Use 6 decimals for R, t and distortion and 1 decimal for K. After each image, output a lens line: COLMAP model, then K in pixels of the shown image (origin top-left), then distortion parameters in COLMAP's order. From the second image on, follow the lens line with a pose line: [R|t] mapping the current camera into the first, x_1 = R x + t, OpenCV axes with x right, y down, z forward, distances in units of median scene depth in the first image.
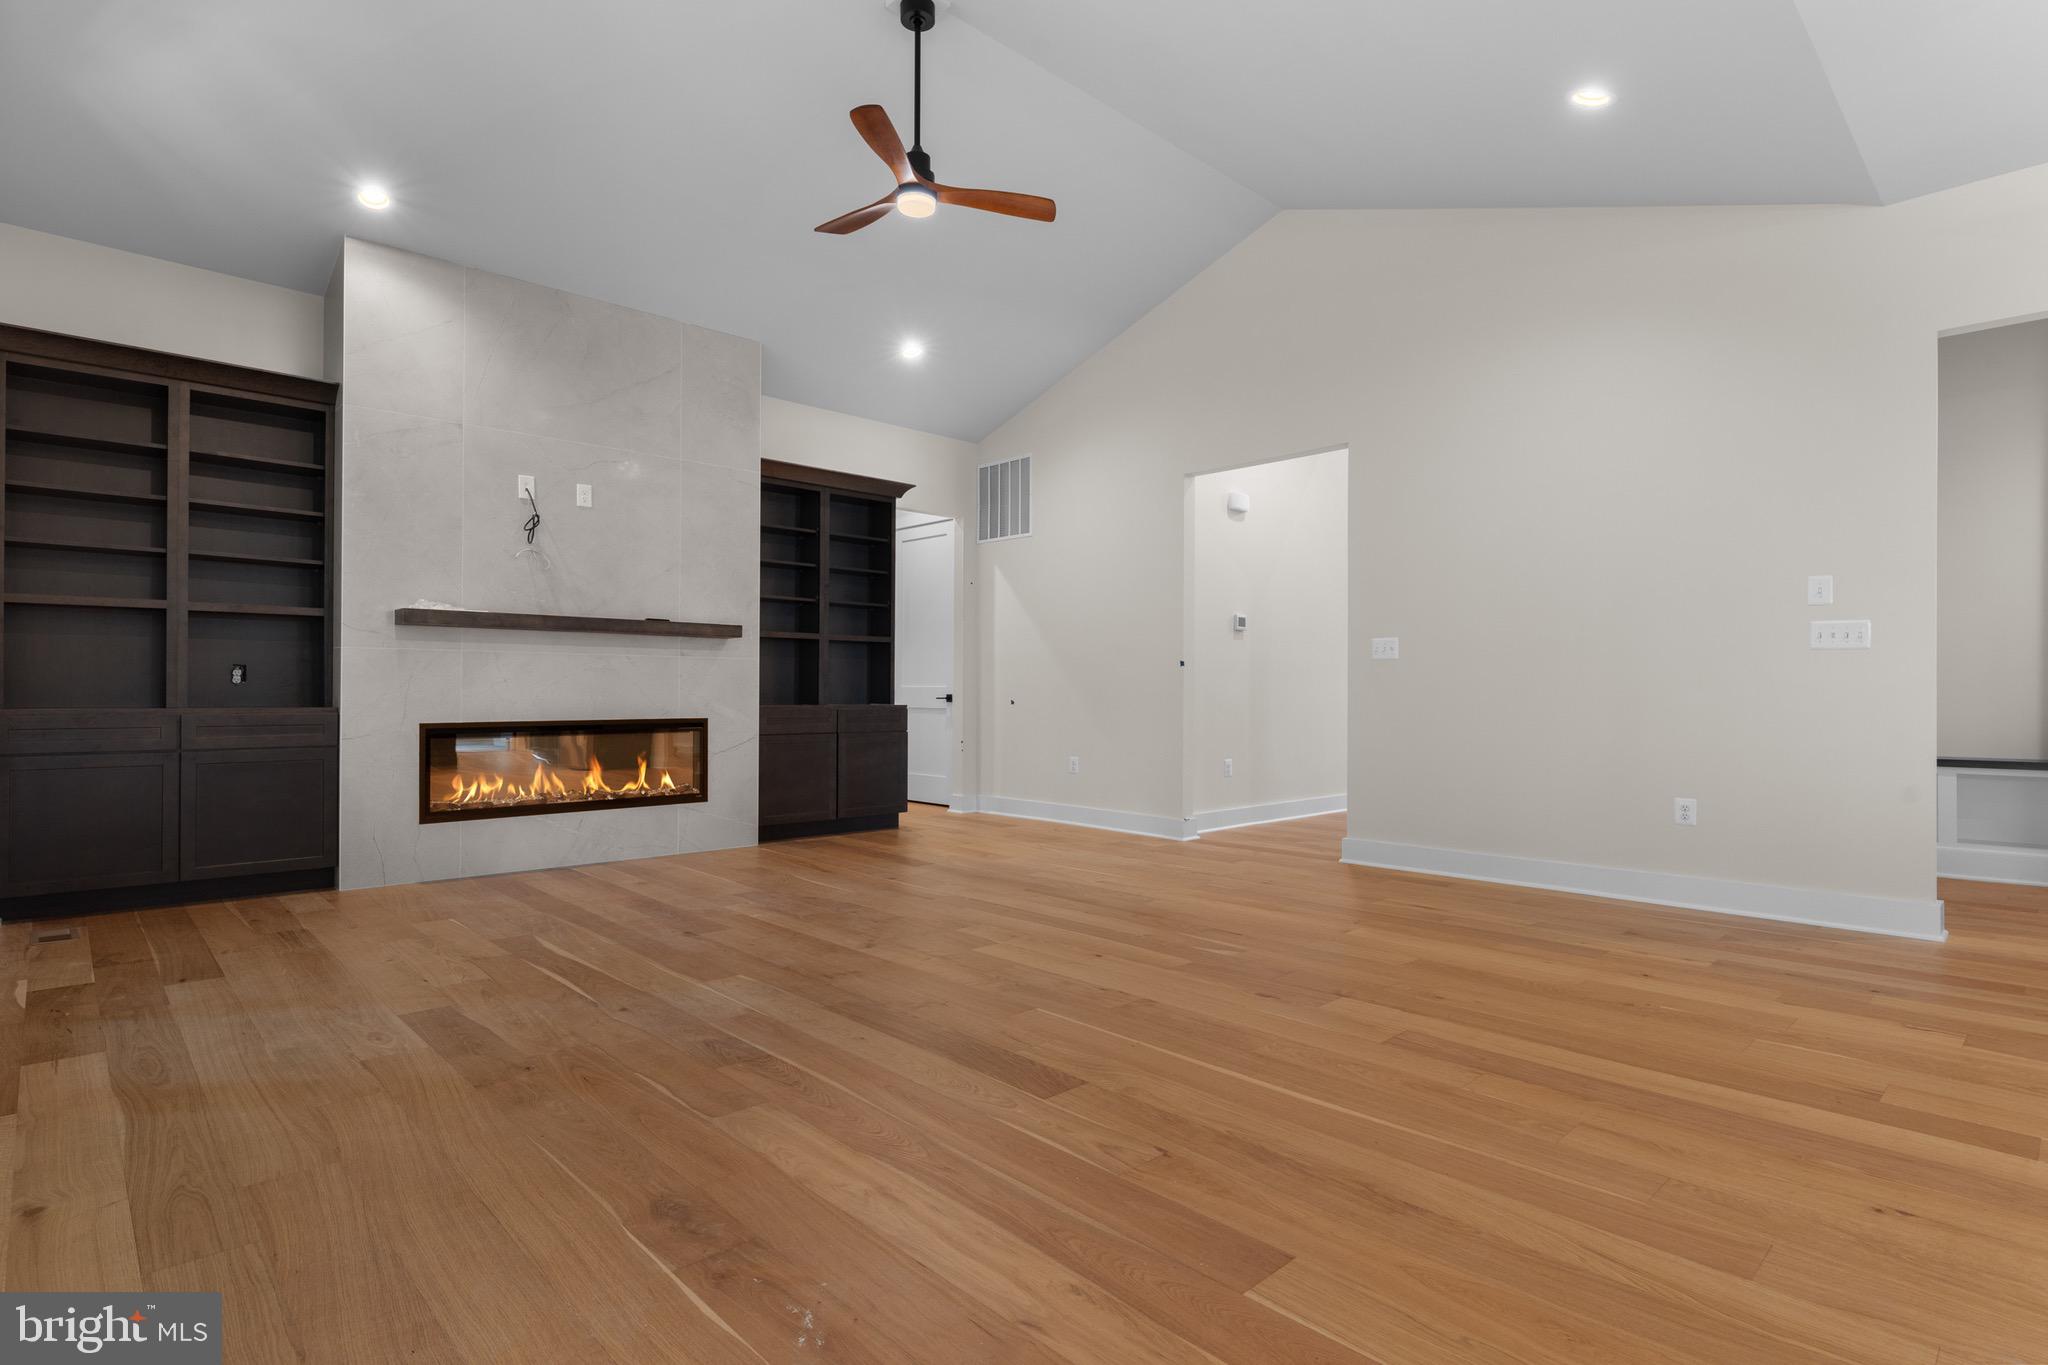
lens RADIAL K [[1019.6, 0, 1024.0], [0, 1019.6, 682.5], [0, 0, 1]] dist [0.000770, 0.000132]
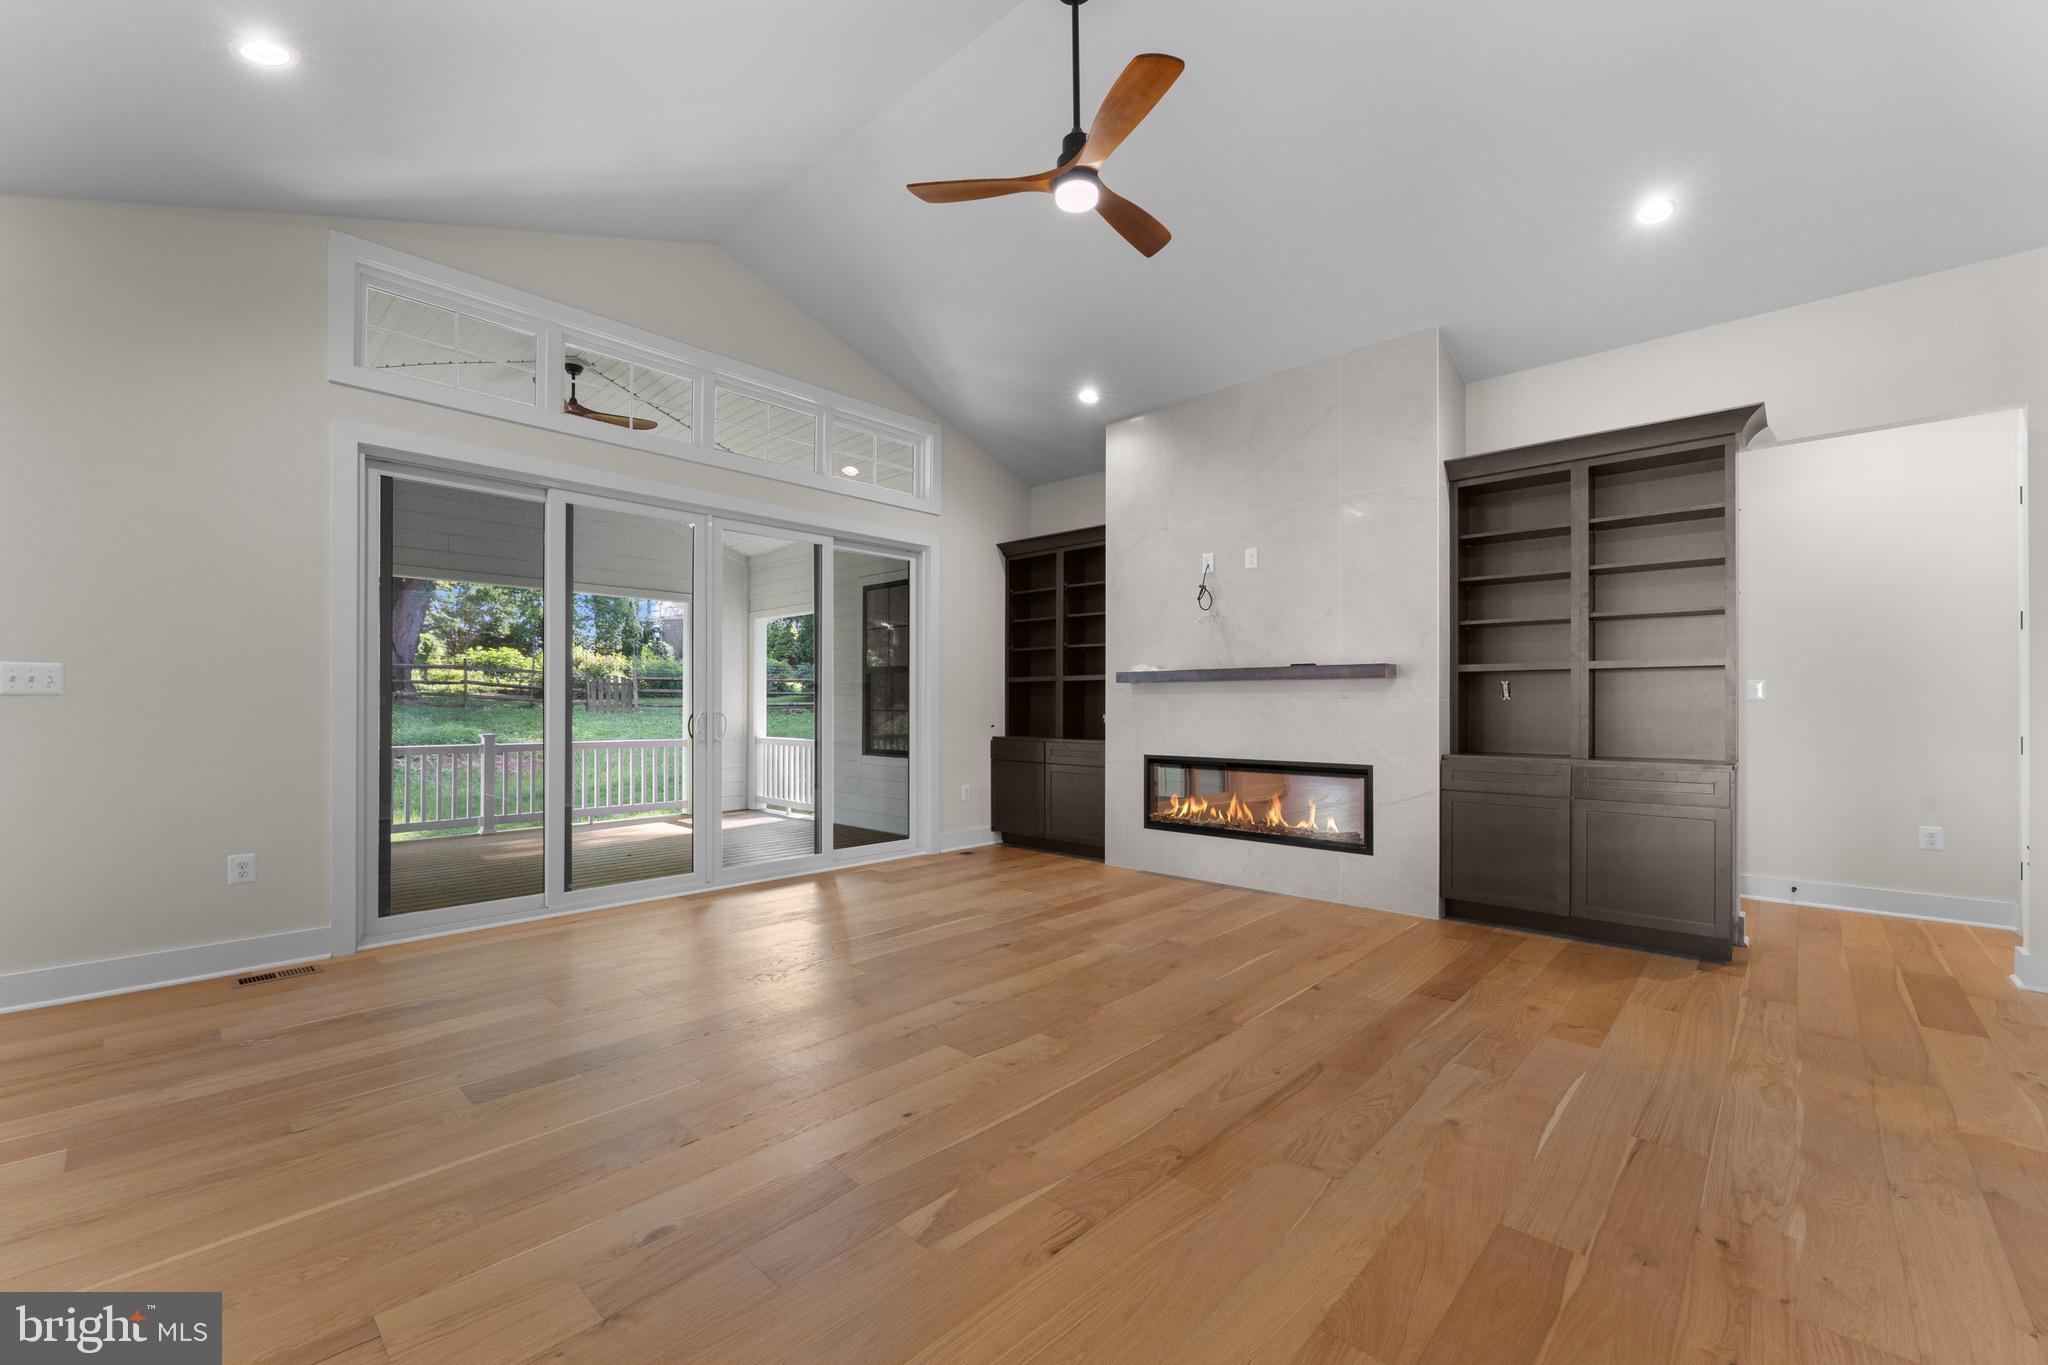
lens RADIAL K [[824.4, 0, 1021.5], [0, 824.4, 703.6], [0, 0, 1]] dist [-0.001502, -0.000082]
pose [[0.054214, -0.002744, -0.998526, 0.443757], [0.010051, 0.999947, -0.002202, -0.023877], [0.998479, -0.009917, 0.054239, 0.677048]]
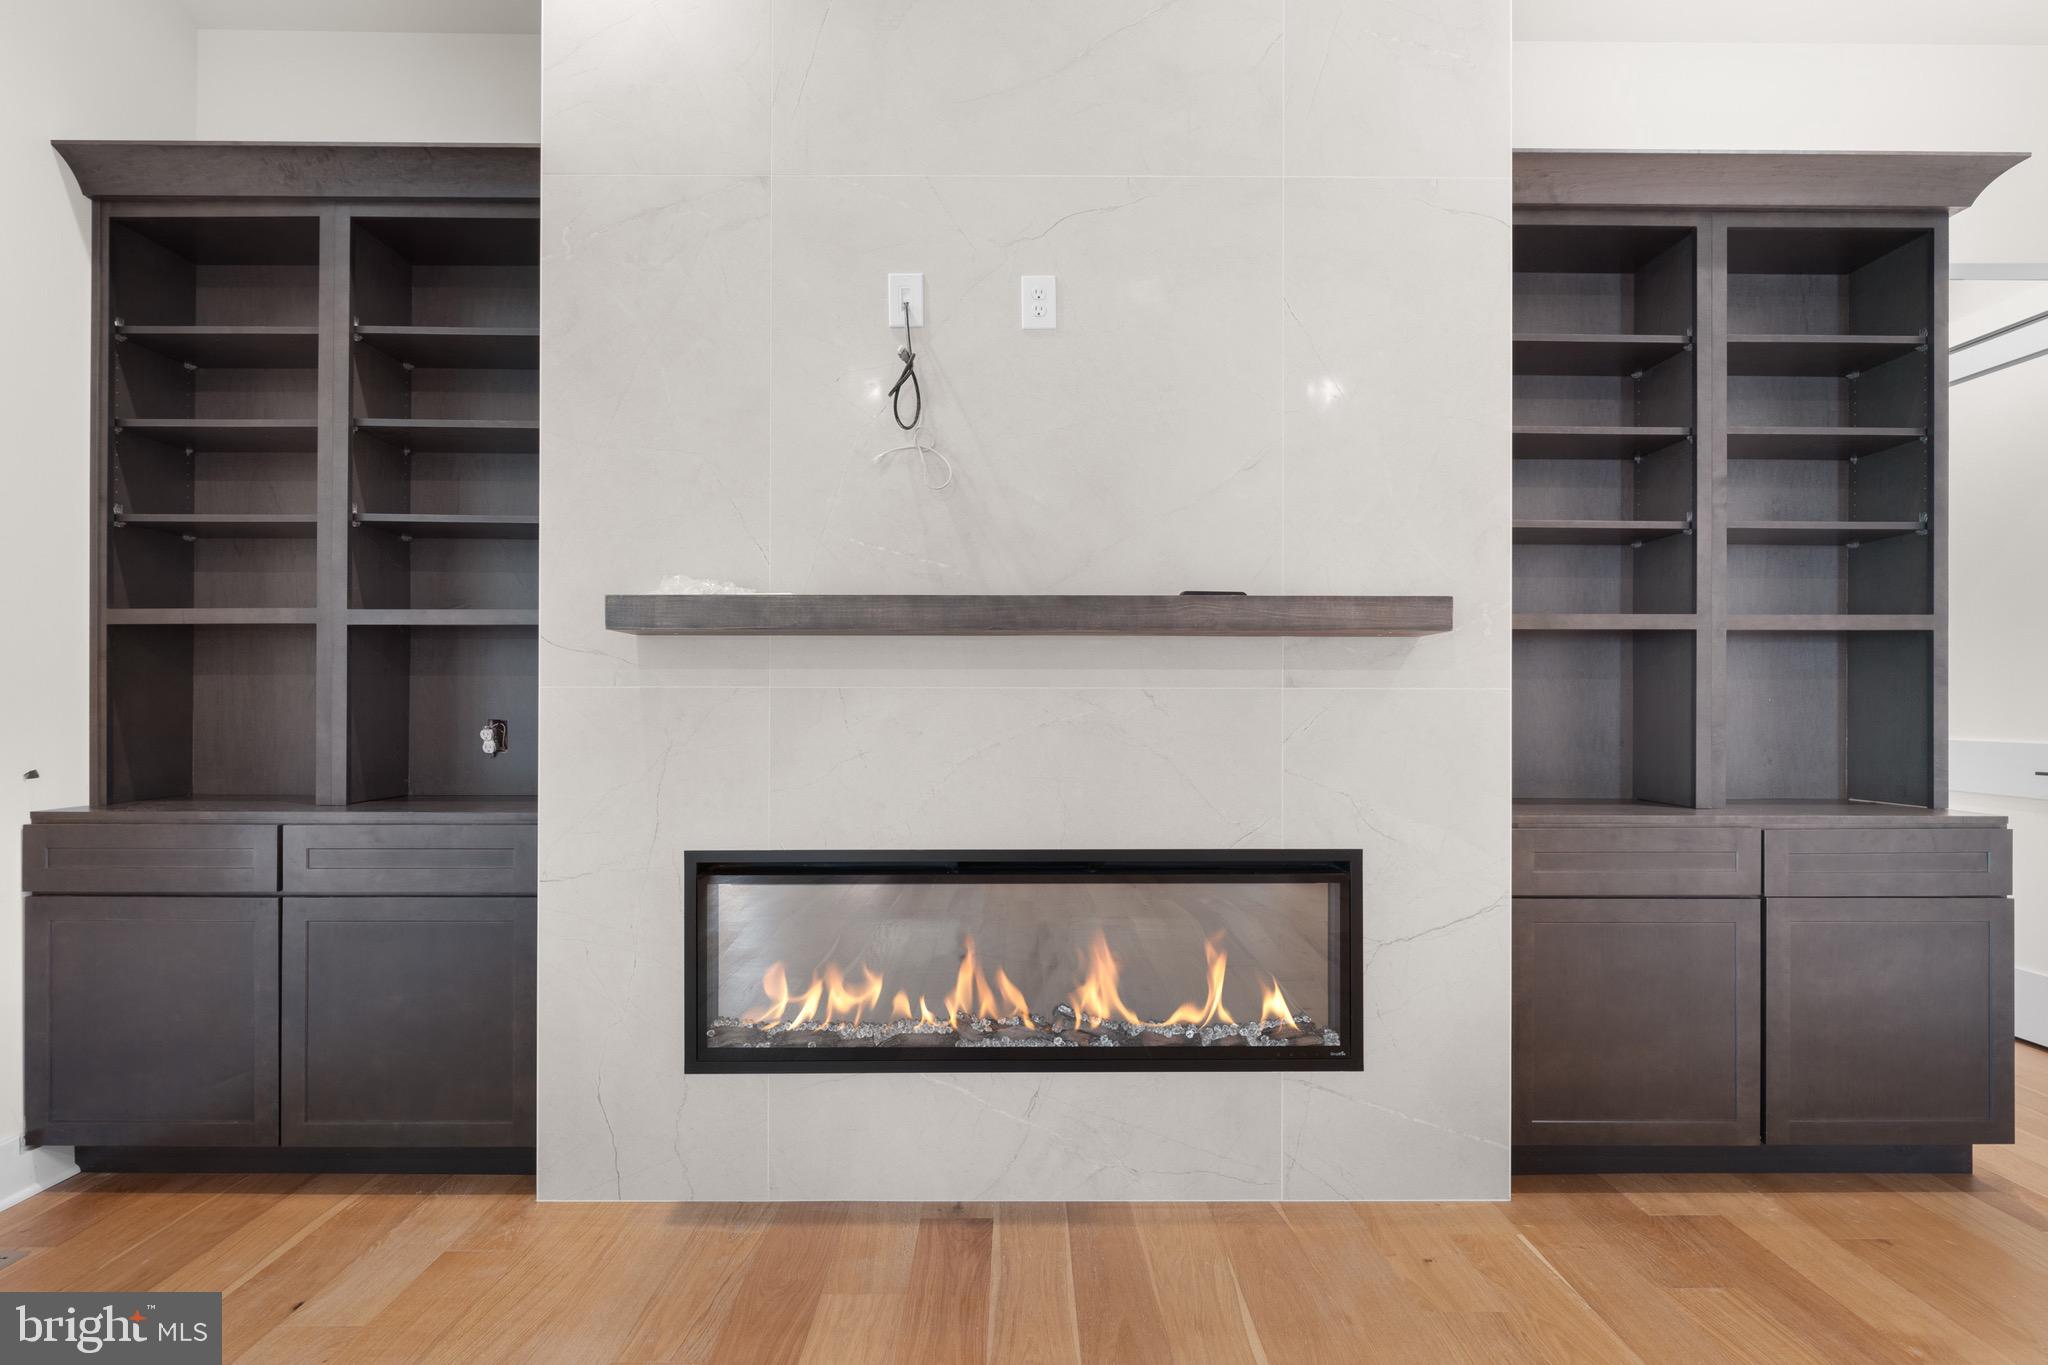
lens RADIAL K [[1022.8, 0, 1025.9], [0, 1022.8, 692.1], [0, 0, 1]] dist [0.003077, -0.007794]
pose [[0.729183, -0.006719, -0.684285, -0.149193], [0.007581, 0.999970, -0.001739, -0.024735], [0.684276, -0.003919, 0.729212, 0.674191]]
